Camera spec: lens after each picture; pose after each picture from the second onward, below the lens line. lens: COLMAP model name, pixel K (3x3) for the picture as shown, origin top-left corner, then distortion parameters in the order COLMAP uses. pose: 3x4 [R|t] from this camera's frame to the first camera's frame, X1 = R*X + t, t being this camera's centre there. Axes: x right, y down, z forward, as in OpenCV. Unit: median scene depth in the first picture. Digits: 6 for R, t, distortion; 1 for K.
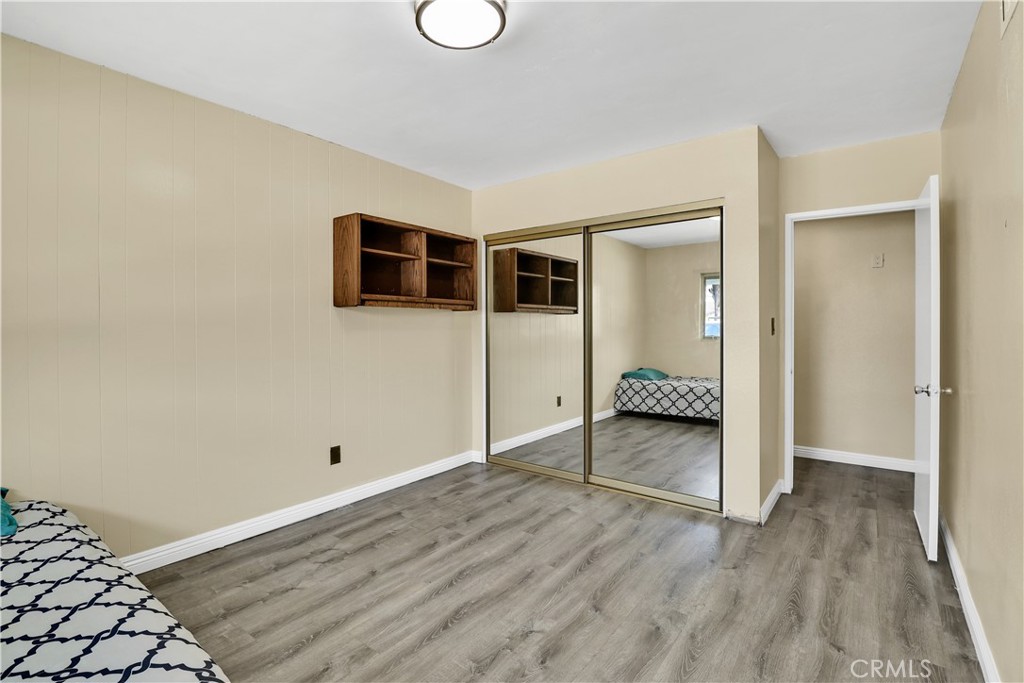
lens RADIAL K [[479.4, 0, 514.3], [0, 479.4, 328.3], [0, 0, 1]] dist [0.000435, -0.013192]
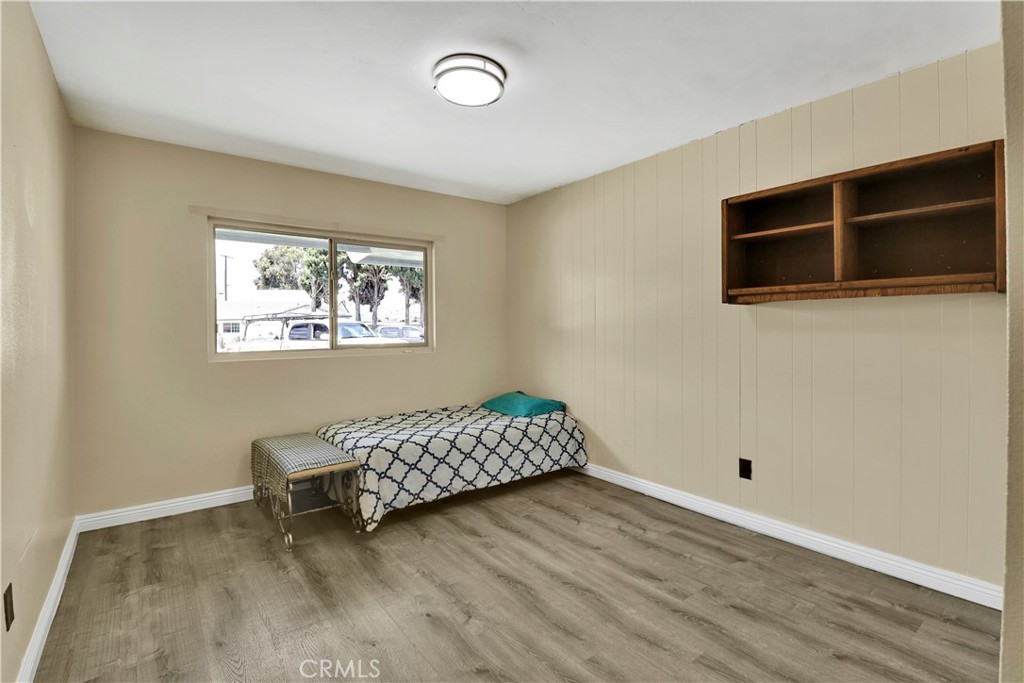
lens RADIAL K [[479.4, 0, 514.3], [0, 479.4, 328.3], [0, 0, 1]] dist [0.000435, -0.013192]
pose [[-0.277625, 0.006776, -0.960666, 0.721851], [0.001711, 0.999977, 0.006559, -0.007953], [0.960688, 0.000177, -0.277630, 0.980999]]
